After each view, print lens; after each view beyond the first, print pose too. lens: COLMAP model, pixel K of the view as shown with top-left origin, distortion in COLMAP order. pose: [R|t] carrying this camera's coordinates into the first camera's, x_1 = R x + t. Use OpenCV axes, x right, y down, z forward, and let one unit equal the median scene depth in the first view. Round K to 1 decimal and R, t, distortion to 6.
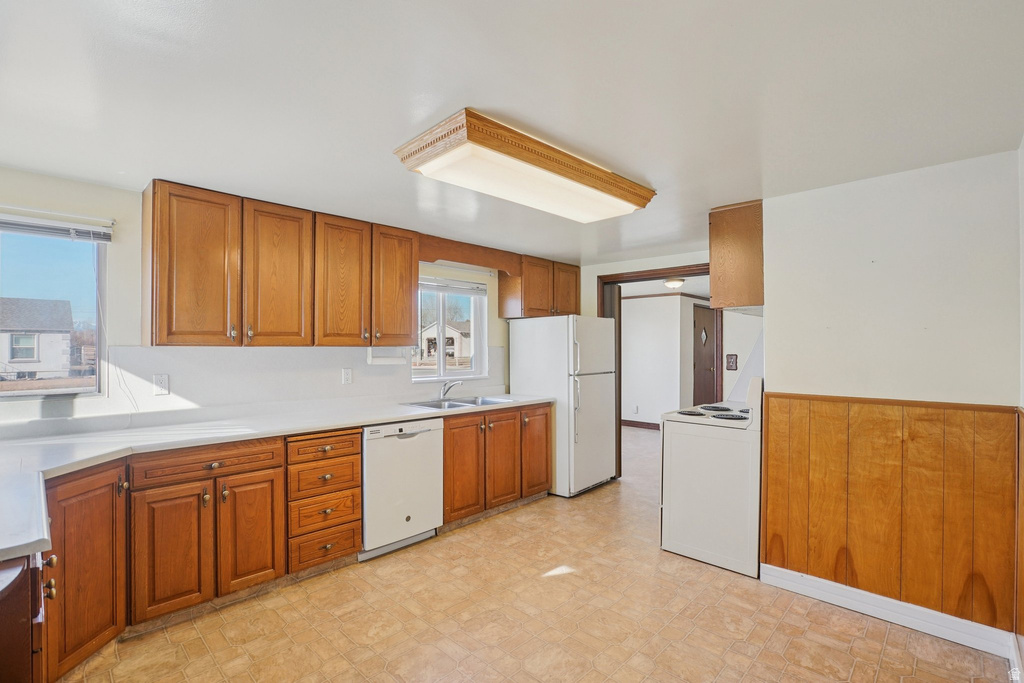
lens RADIAL K [[473.1, 0, 521.6], [0, 473.1, 345.8], [0, 0, 1]] dist [-0.049422, 0.015992]
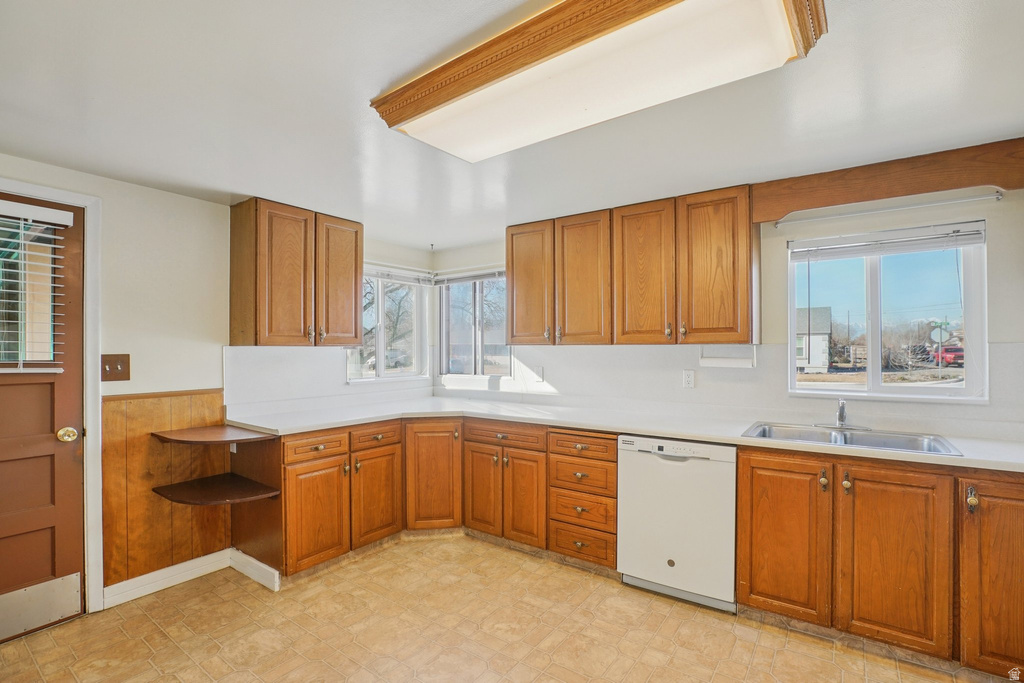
lens RADIAL K [[473.1, 0, 521.6], [0, 473.1, 345.8], [0, 0, 1]] dist [-0.049422, 0.015992]
pose [[0.143400, -0.004760, -0.989653, 0.534485], [0.007213, 0.999967, -0.003764, 0.005998], [0.989639, -0.006599, 0.143429, 0.690204]]
